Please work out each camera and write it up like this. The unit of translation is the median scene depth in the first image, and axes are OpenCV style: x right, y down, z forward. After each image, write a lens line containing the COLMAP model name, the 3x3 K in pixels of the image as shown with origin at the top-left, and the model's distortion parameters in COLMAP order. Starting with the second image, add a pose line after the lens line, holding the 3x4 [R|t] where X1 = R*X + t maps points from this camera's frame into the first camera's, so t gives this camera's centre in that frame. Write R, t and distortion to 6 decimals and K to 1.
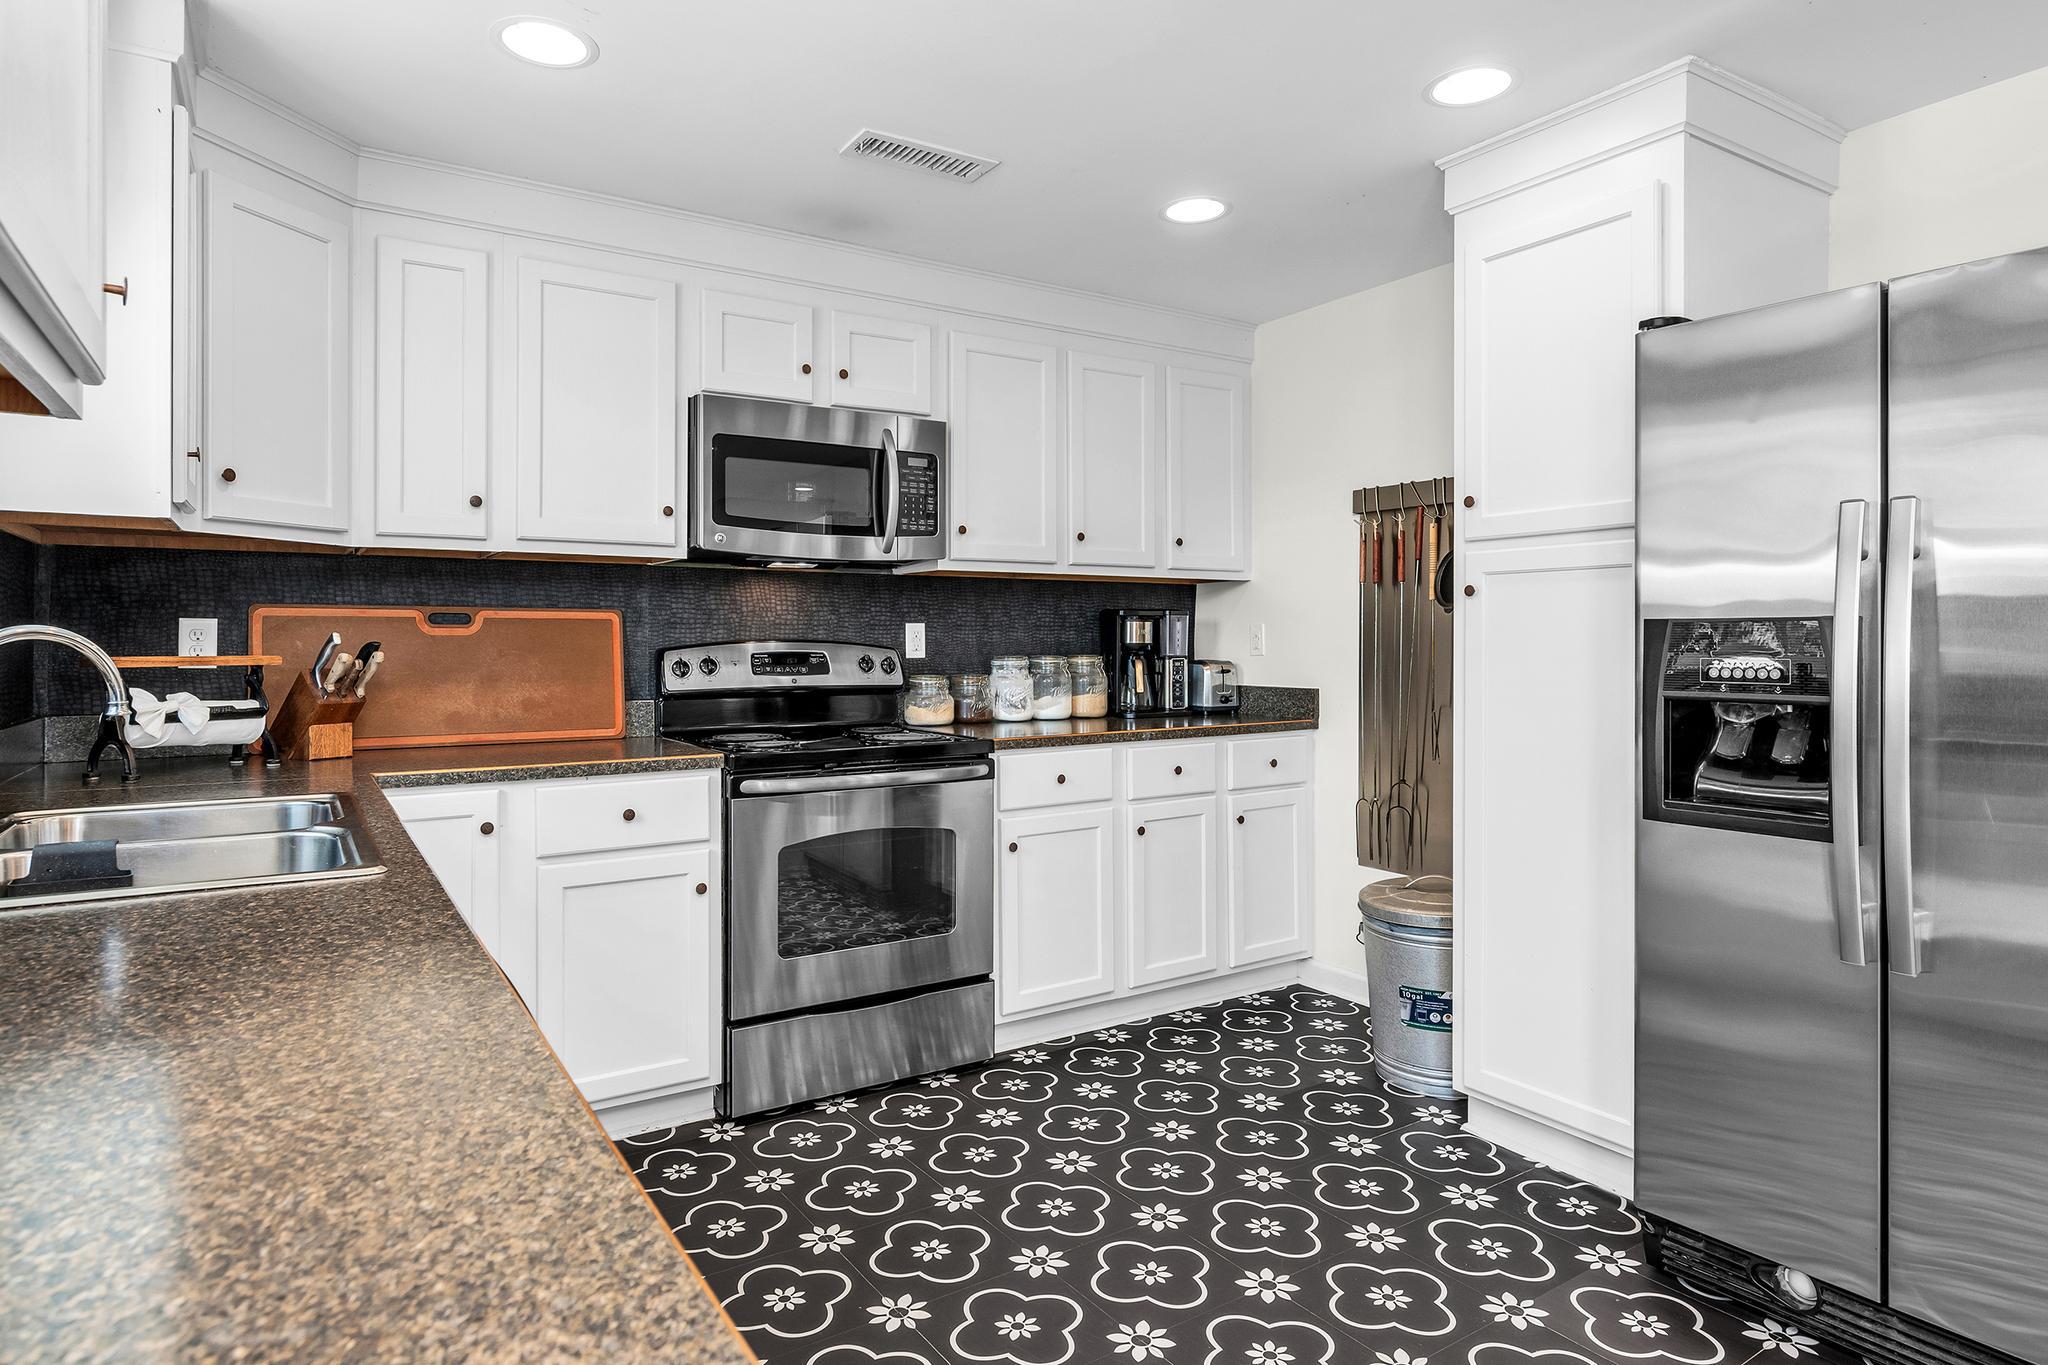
lens RADIAL K [[1161.1, 0, 1030.0], [0, 1161.1, 636.5], [0, 0, 1]] dist [-0.000889, -0.001710]
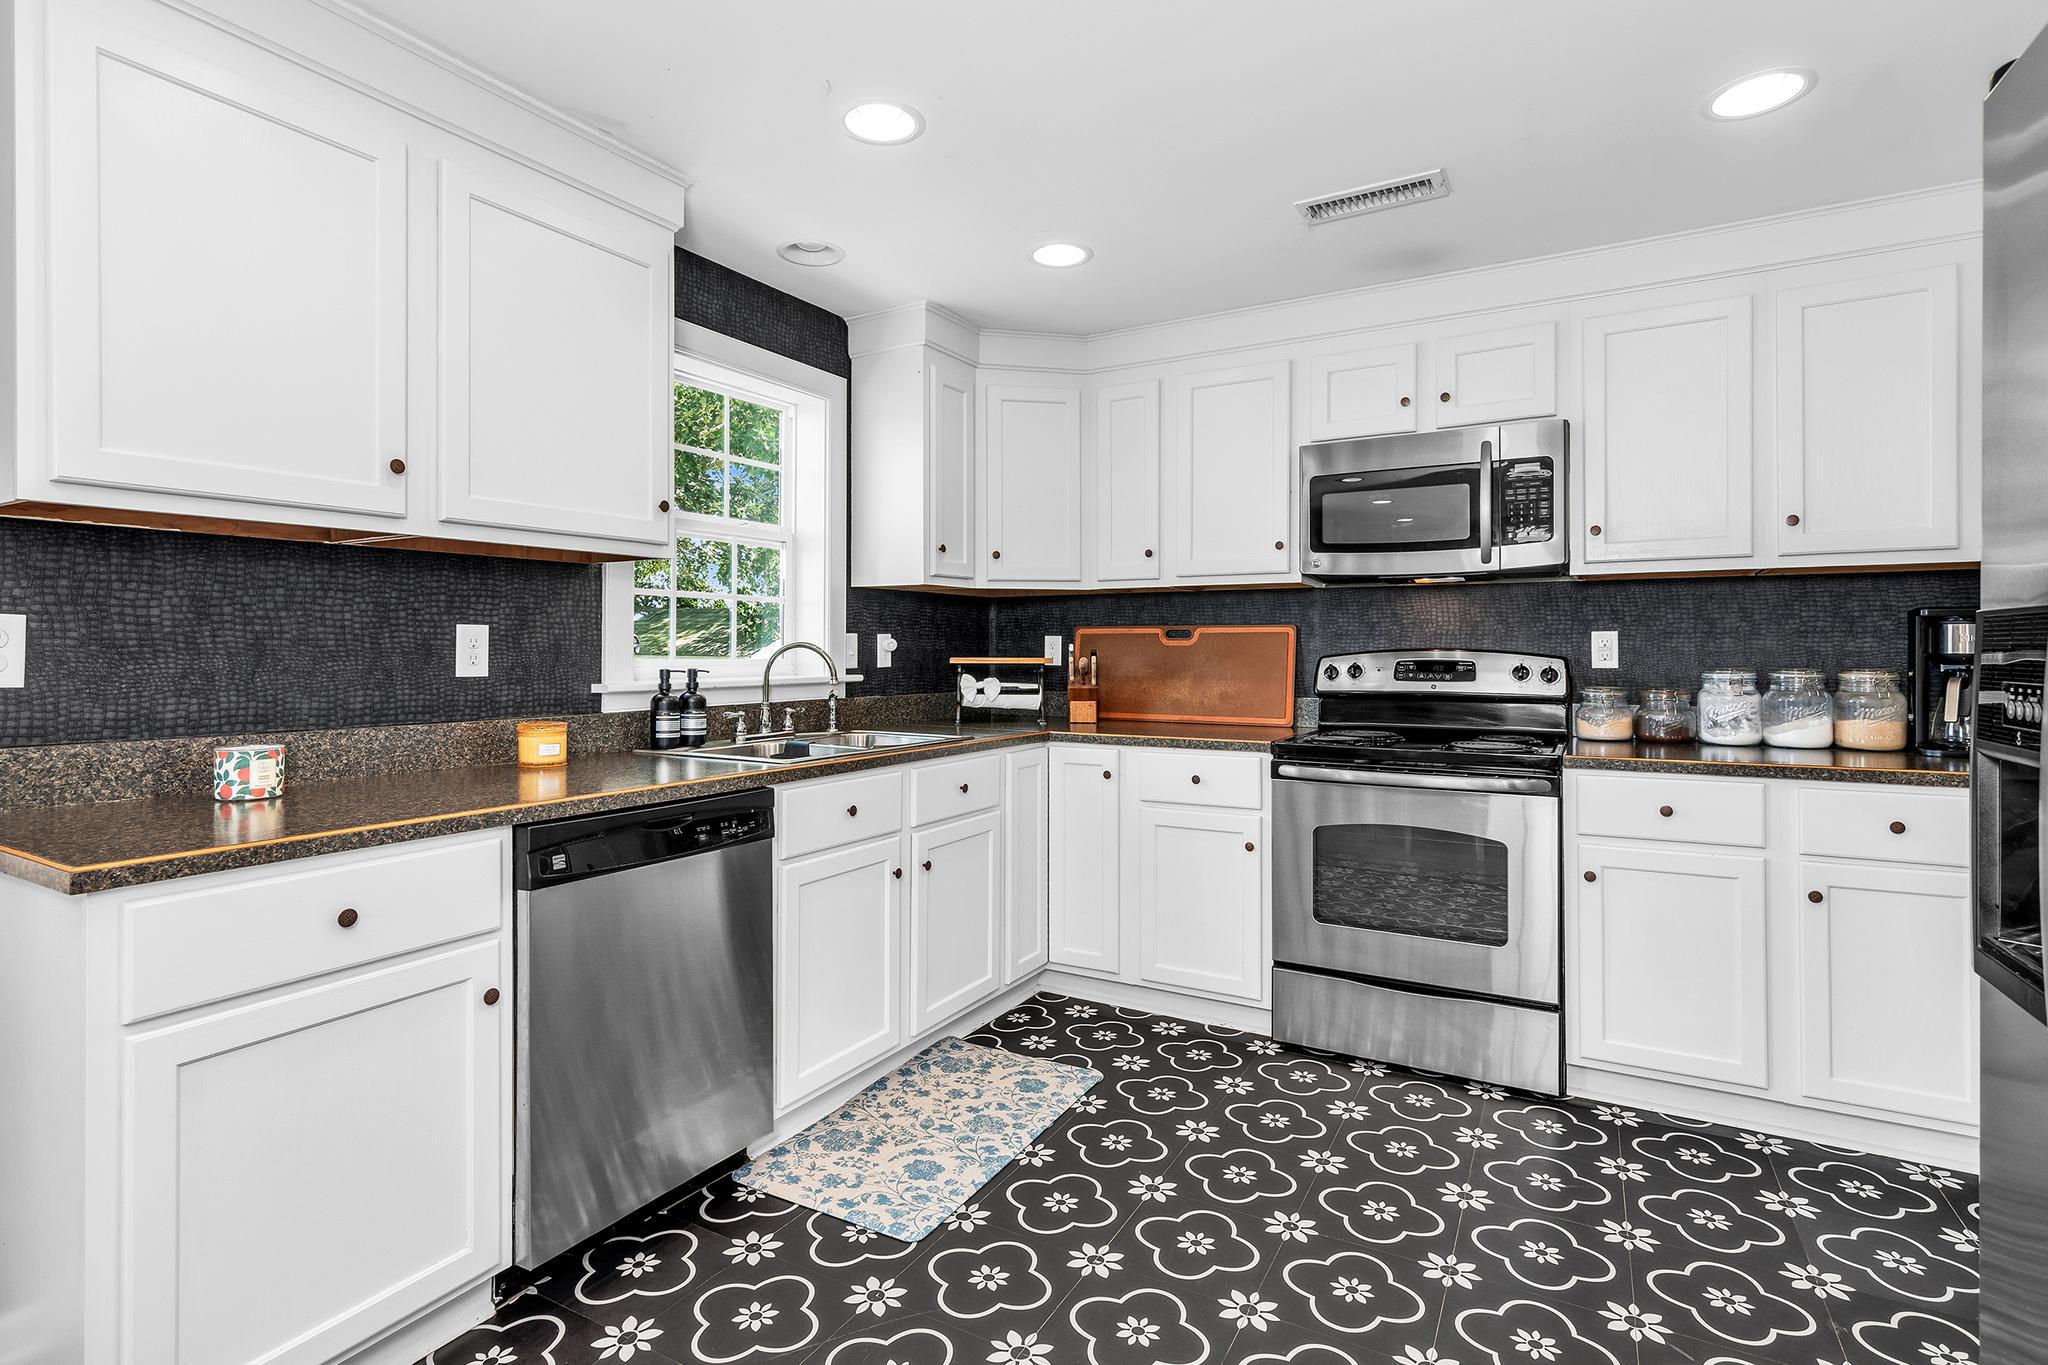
lens RADIAL K [[1016.5, 0, 1000.7], [0, 1016.5, 646.2], [0, 0, 1]] dist [0.000221, 0.000165]
pose [[0.441370, -0.002280, -0.897322, 0.518933], [0.001357, 0.999997, -0.001874, 0.001877], [0.897324, -0.000390, 0.441372, 0.242898]]
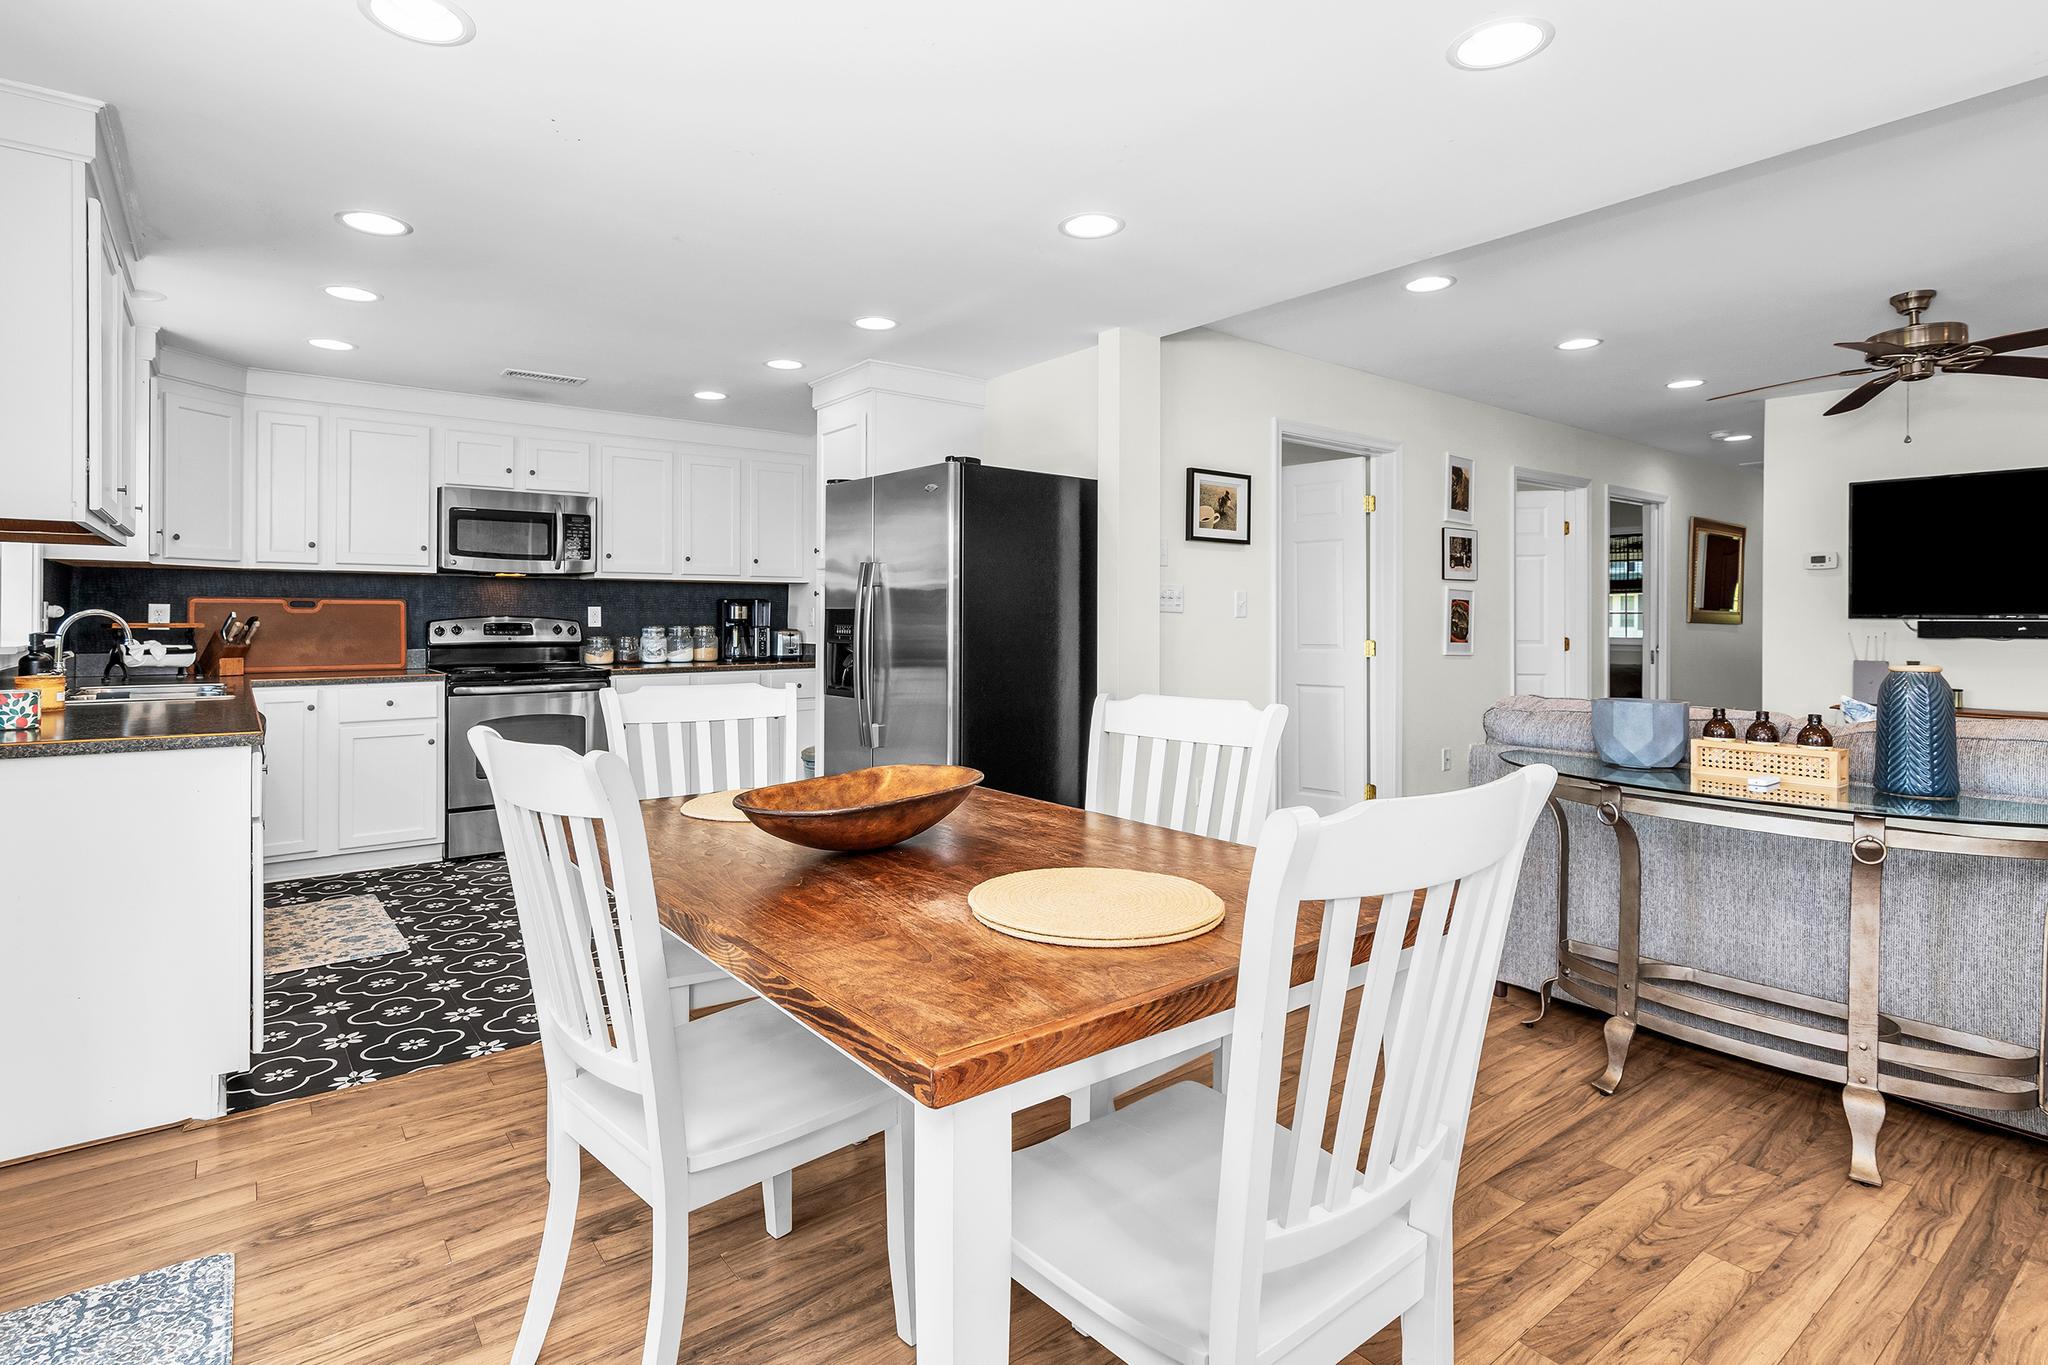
lens RADIAL K [[1017.2, 0, 1019.5], [0, 1017.2, 616.2], [0, 0, 1]] dist [0.001026, 0.000549]
pose [[0.996281, 0.004216, 0.086064, 0.502225], [-0.004493, 0.999985, 0.003030, -0.005983], [-0.086050, -0.003406, 0.996285, -0.723566]]
